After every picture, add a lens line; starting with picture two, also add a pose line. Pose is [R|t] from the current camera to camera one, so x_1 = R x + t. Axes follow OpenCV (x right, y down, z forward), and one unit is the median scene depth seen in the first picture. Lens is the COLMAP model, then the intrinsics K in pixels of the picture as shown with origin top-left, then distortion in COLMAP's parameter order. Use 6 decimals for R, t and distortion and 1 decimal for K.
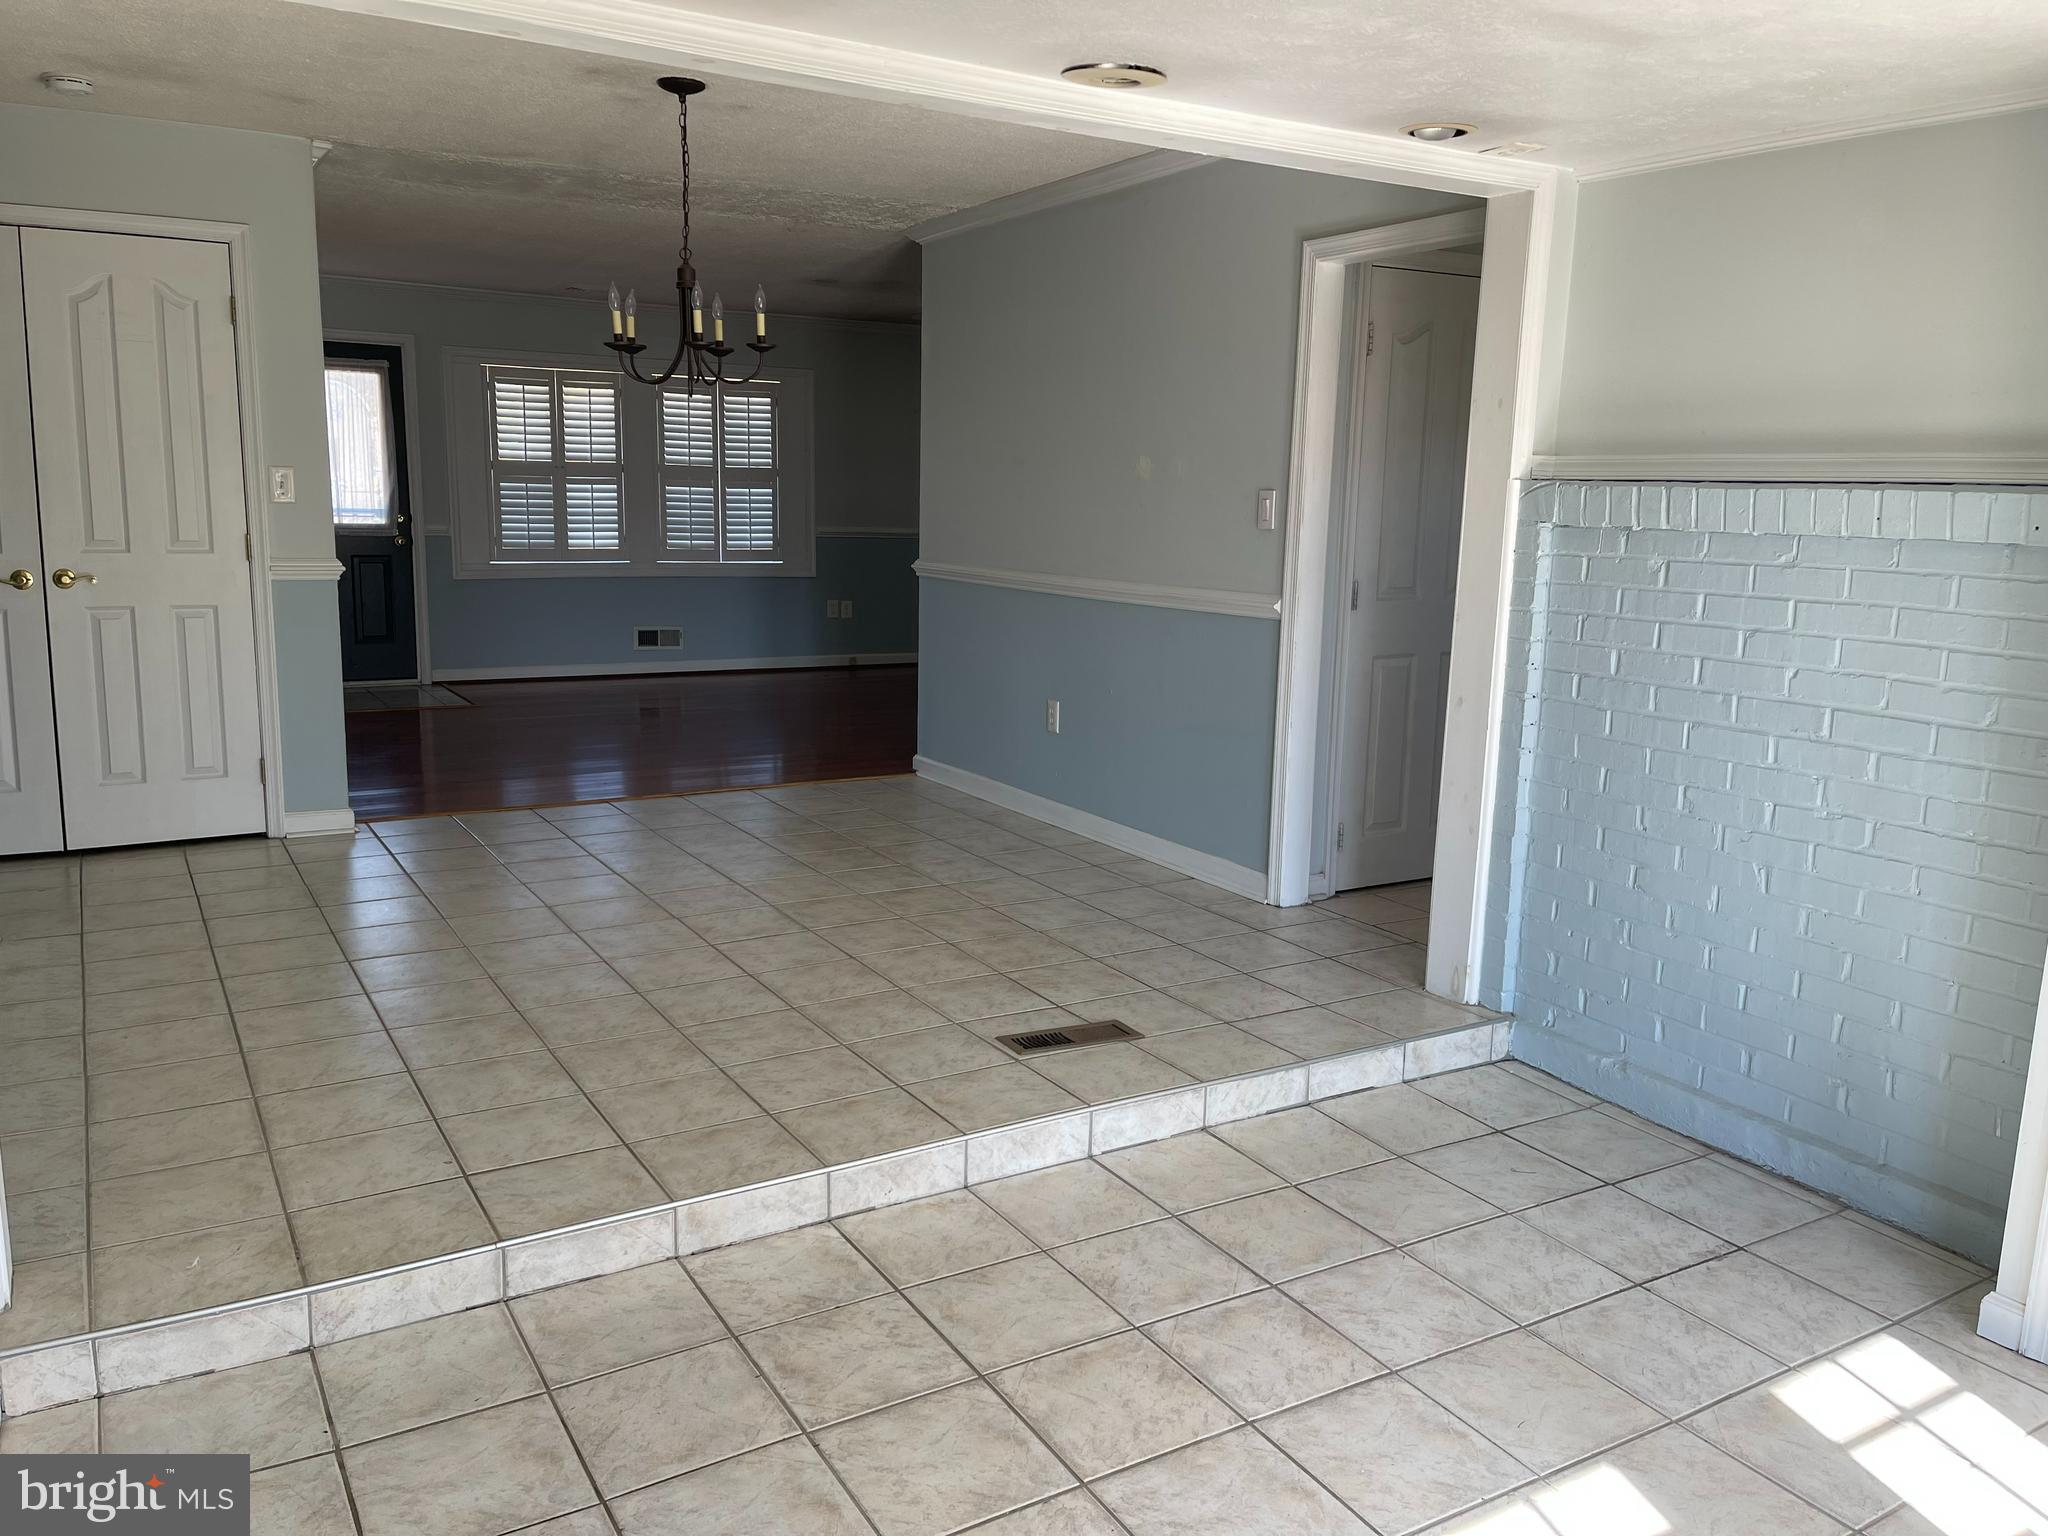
lens RADIAL K [[1544.3, 0, 1030.5], [0, 1544.3, 757.3], [0, 0, 1]] dist [0.069335, -0.088698]
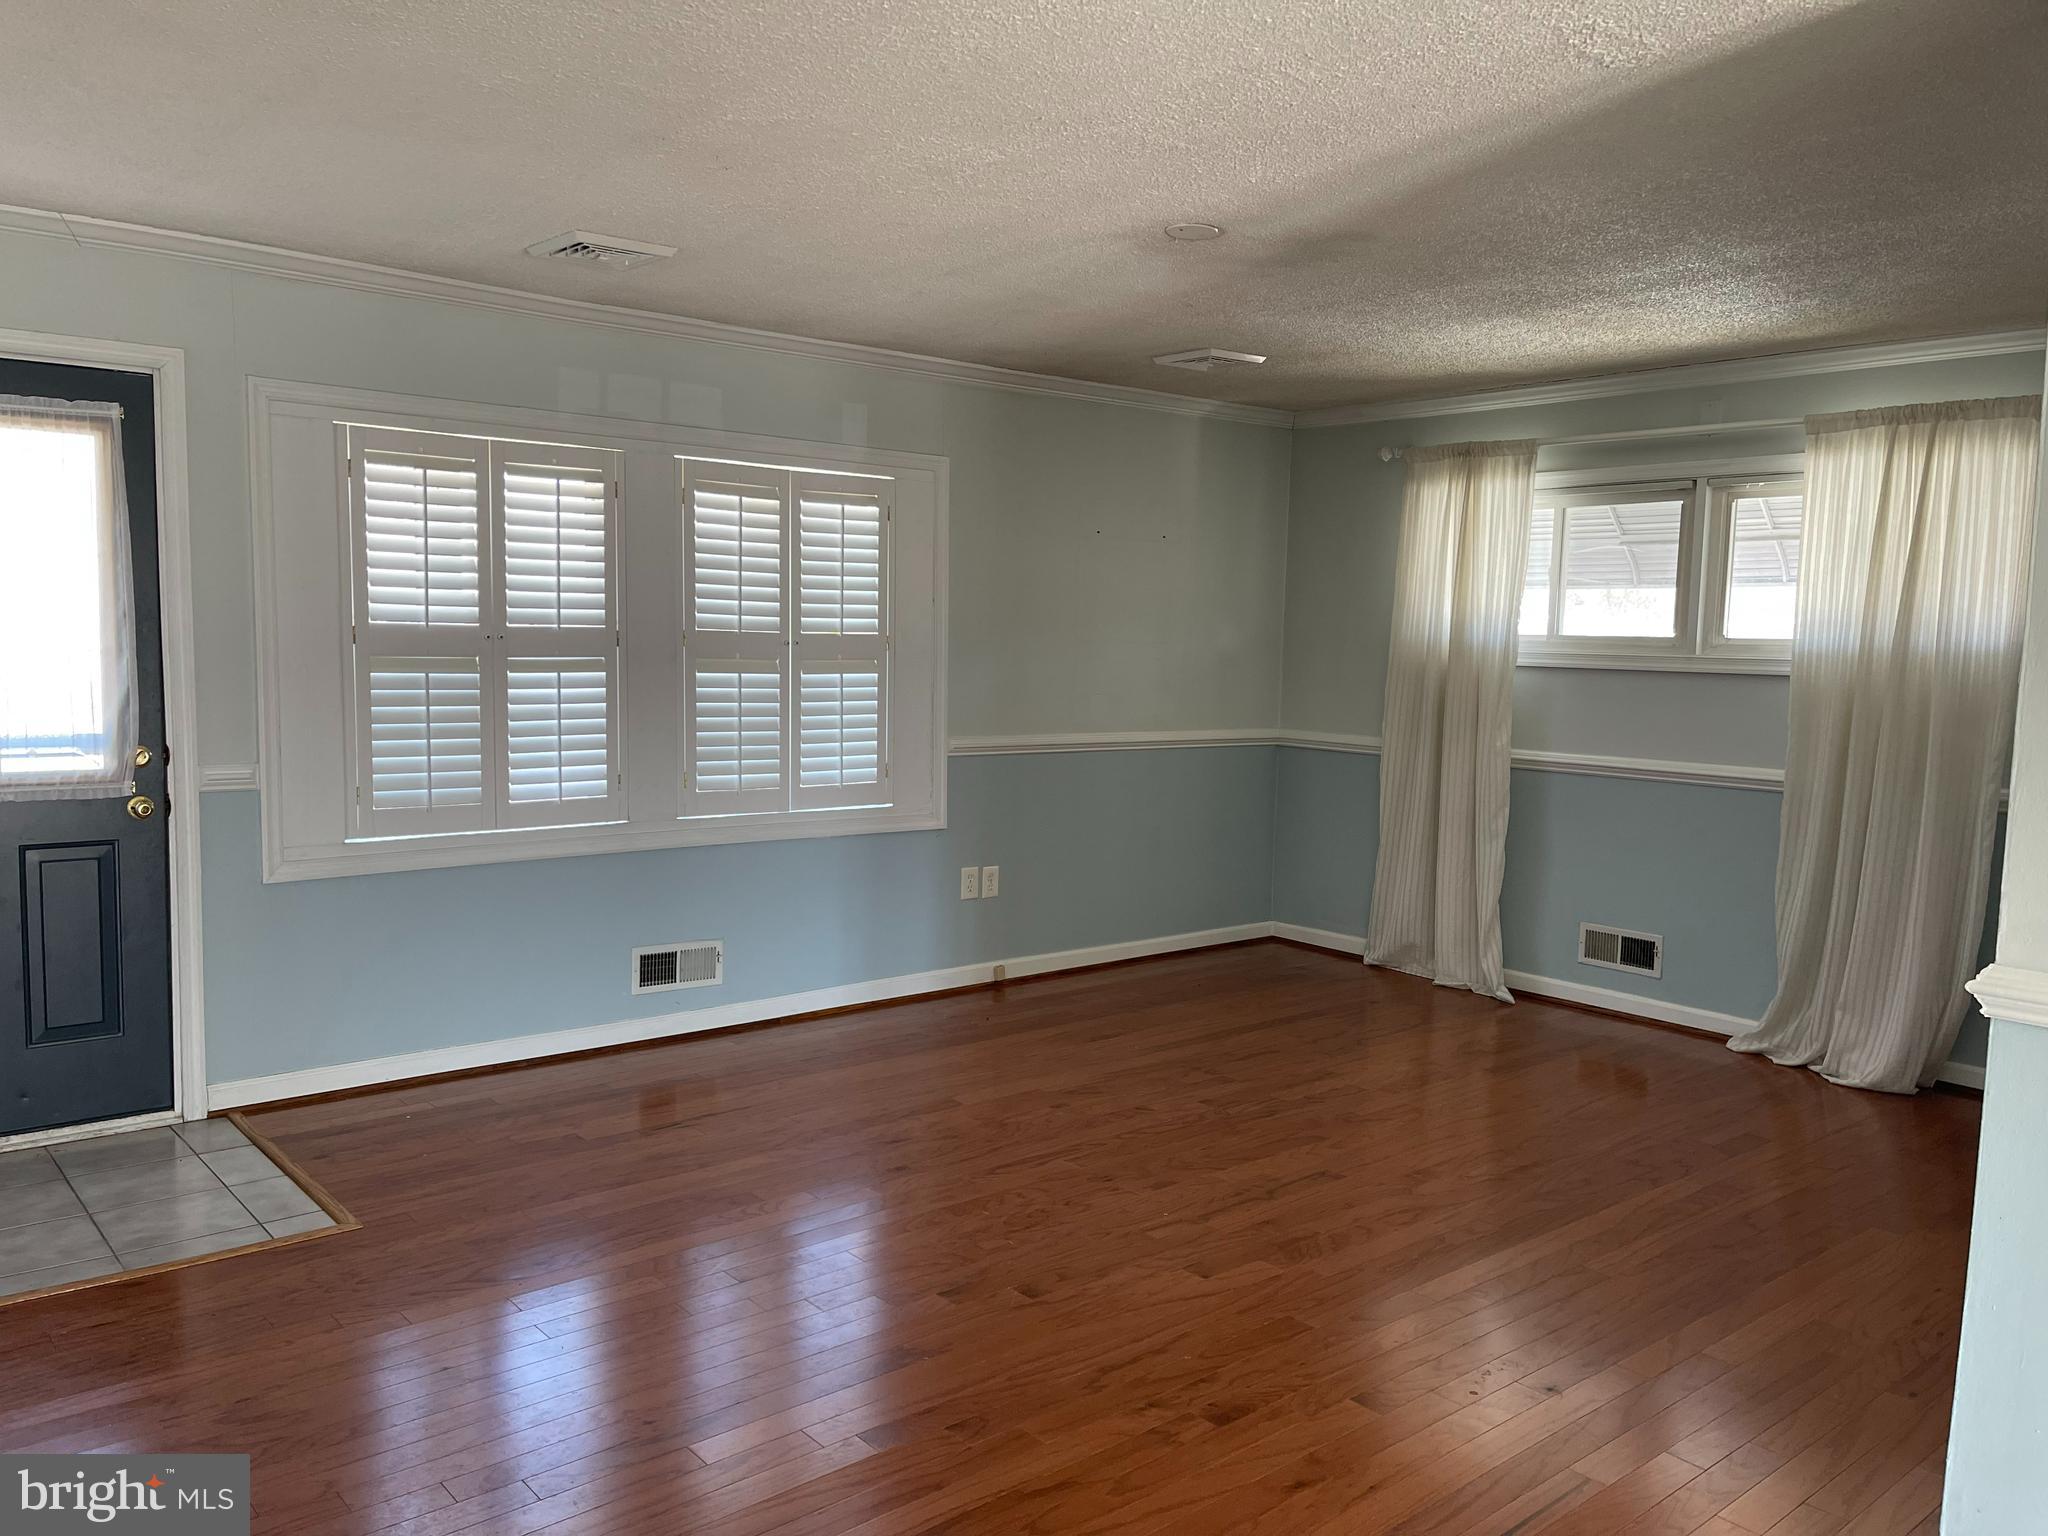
lens RADIAL K [[1544.3, 0, 1025.7], [0, 1544.3, 775.3], [0, 0, 1]] dist [0.069335, -0.088698]
pose [[0.987065, -0.015374, 0.159585, -0.468225], [0.027672, 0.996789, -0.075133, -0.221513], [-0.157917, 0.078577, 0.984321, 1.077879]]
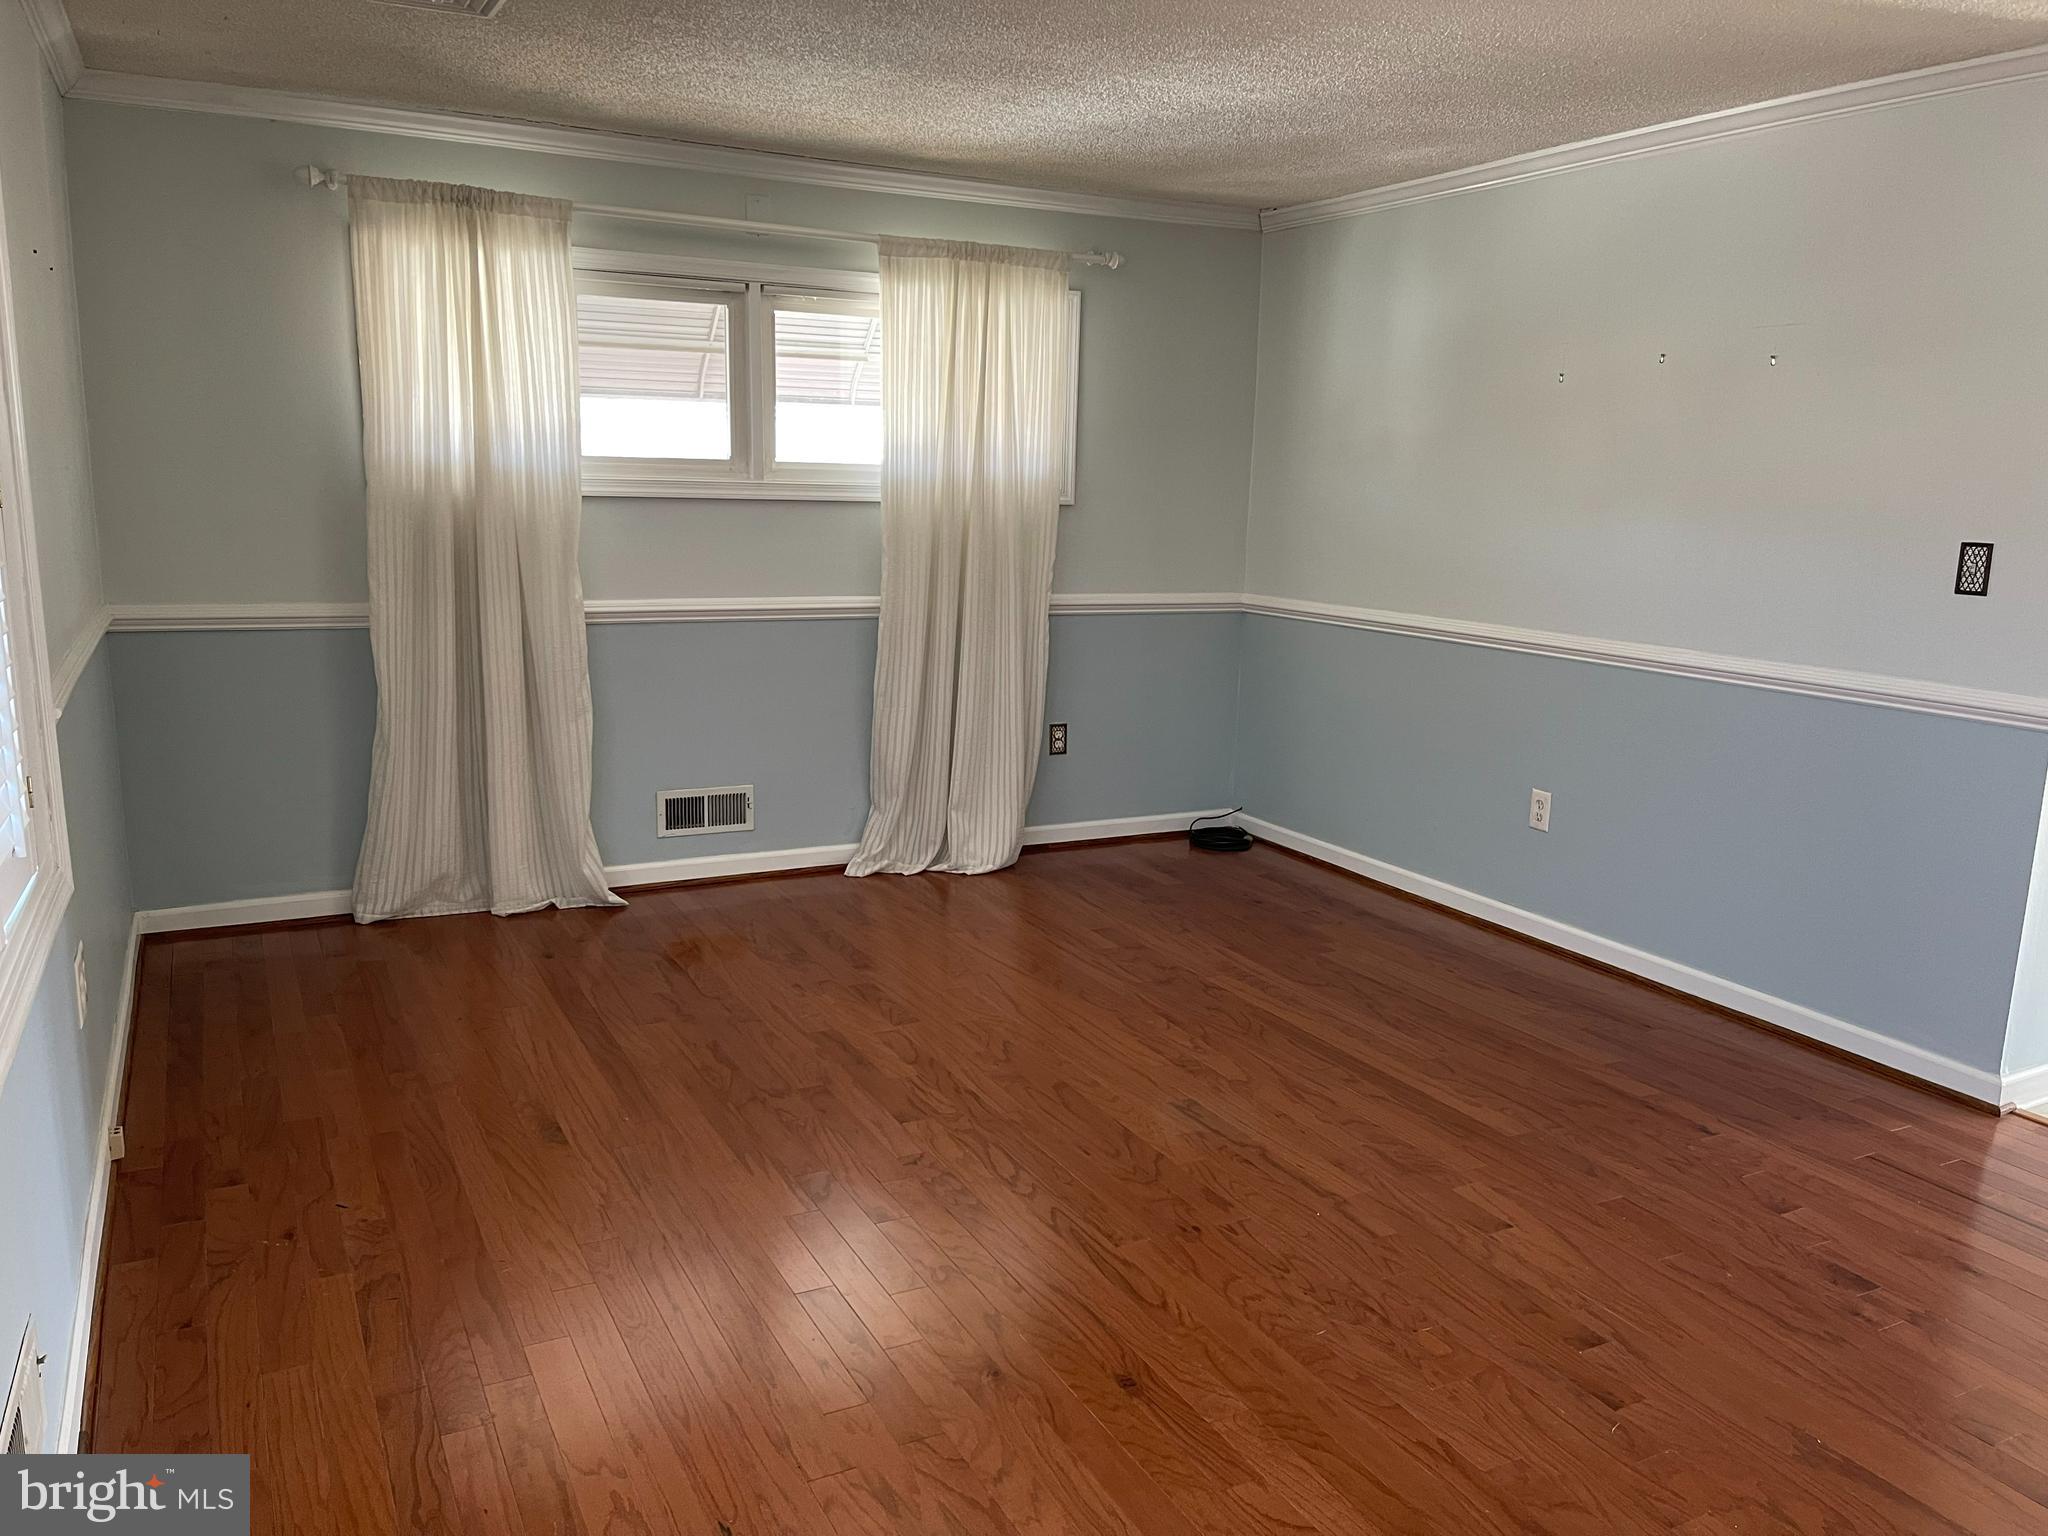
lens RADIAL K [[1544.3, 0, 1015.0], [0, 1544.3, 768.1], [0, 0, 1]] dist [0.069335, -0.088698]
pose [[0.070426, -0.211120, 0.974920, -0.881346], [0.150138, 0.968456, 0.198874, -0.385166], [-0.986154, 0.132366, 0.099901, 1.916810]]
